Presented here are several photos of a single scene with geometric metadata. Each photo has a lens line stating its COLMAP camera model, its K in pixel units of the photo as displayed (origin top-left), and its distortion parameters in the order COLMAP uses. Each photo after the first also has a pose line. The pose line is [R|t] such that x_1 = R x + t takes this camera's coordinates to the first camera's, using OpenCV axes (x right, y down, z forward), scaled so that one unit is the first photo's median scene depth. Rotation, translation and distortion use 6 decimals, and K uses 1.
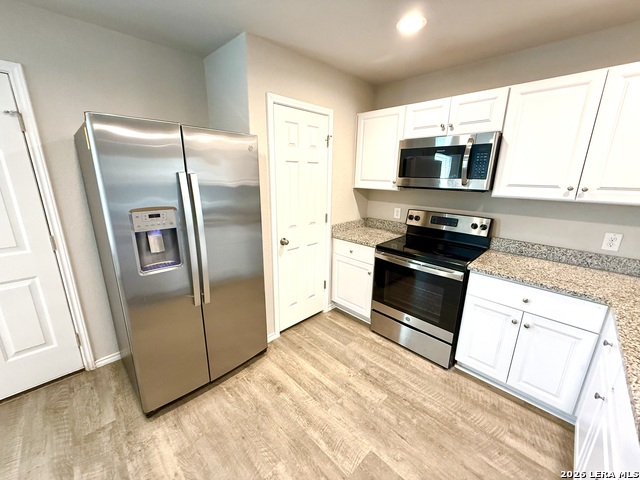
lens RADIAL K [[255.1, 0, 319.8], [0, 255.1, 240.0], [0, 0, 1]] dist [0.000802, -0.000328]
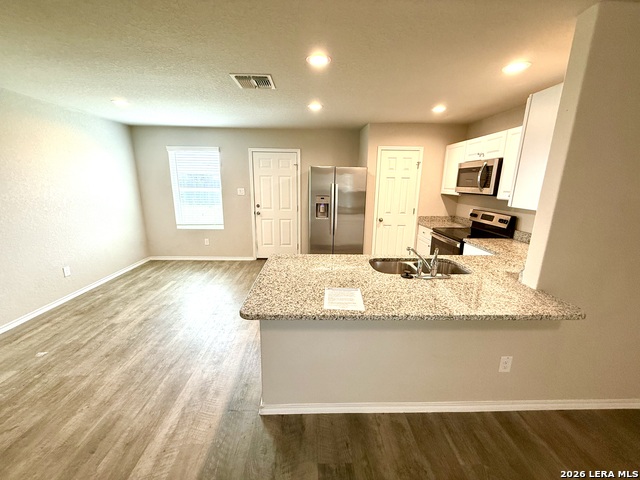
lens RADIAL K [[255.1, 0, 318.2], [0, 255.1, 239.8], [0, 0, 1]] dist [0.000802, -0.000328]
pose [[0.729977, 0.147339, -0.667401, 0.939180], [-0.173031, 0.984516, 0.028093, 0.208927], [0.661206, 0.094974, 0.744168, -0.813543]]
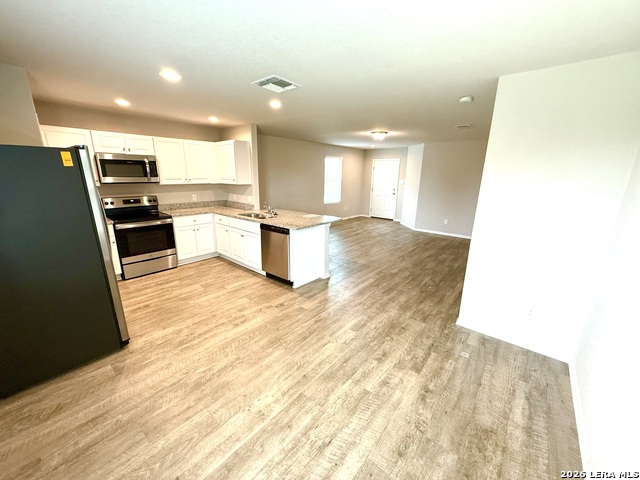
lens RADIAL K [[255.1, 0, 318.2], [0, 255.1, 239.4], [0, 0, 1]] dist [0.000802, -0.000328]
pose [[-0.081200, -0.266391, 0.960439, -1.666804], [0.233801, 0.931643, 0.278171, -0.024660], [-0.968888, 0.247139, -0.013367, -0.175192]]
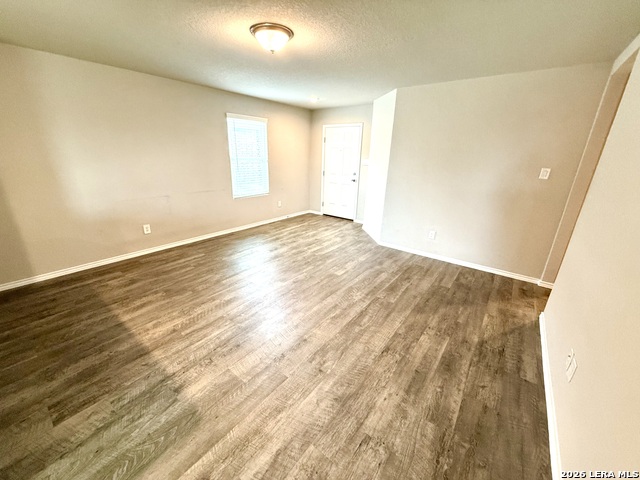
lens RADIAL K [[255.1, 0, 318.3], [0, 255.1, 239.9], [0, 0, 1]] dist [0.000802, -0.000328]
pose [[-0.126965, -0.340225, 0.931733, -0.077110], [0.221536, 0.905881, 0.360973, 0.270702], [-0.966852, 0.252243, -0.039644, -1.068358]]
